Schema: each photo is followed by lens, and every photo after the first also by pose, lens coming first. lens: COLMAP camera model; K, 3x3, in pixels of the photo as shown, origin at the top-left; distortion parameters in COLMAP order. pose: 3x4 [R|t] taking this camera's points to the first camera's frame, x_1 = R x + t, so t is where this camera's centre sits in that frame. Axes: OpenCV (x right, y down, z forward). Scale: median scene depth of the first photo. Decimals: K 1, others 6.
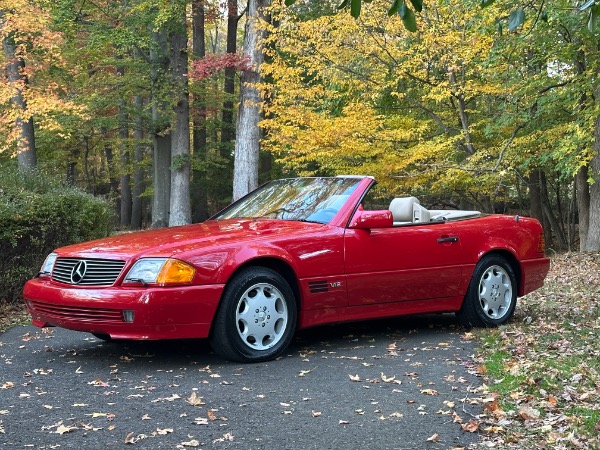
lens RADIAL K [[1016.3, 0, 300.0], [0, 1016.3, 225.0], [0, 0, 1]] dist [0.142452, 0.052656]
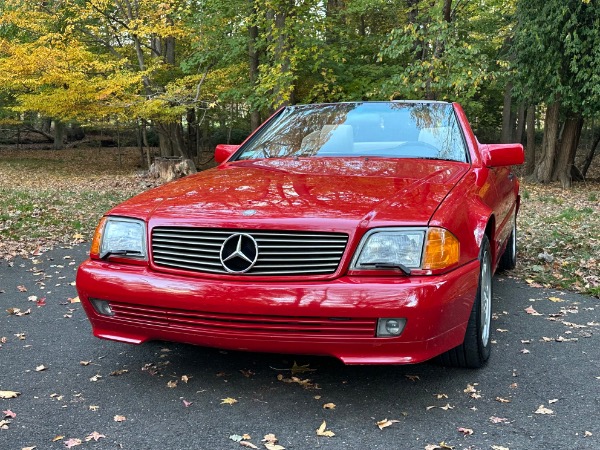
lens RADIAL K [[779.1, 0, 300.0], [0, 779.1, 225.0], [0, 0, 1]] dist [0.091919, -0.101302]
pose [[0.881259, -0.051876, 0.469778, -0.320866], [0.005098, 0.994944, 0.100305, -0.012844], [-0.472606, -0.086000, 0.877068, 0.472205]]
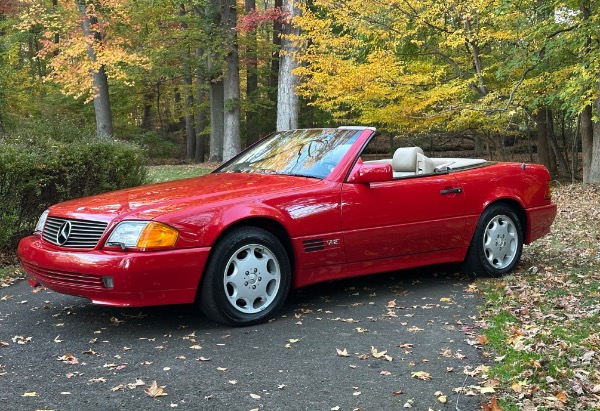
lens RADIAL K [[847.9, 0, 297.9], [0, 847.9, 212.2], [0, 0, 1]] dist [0.148961, -0.066048]
pose [[0.998661, -0.007248, -0.051224, 0.037489], [0.010655, 0.997726, 0.066555, -0.020410], [0.050625, -0.067012, 0.996467, 0.165307]]
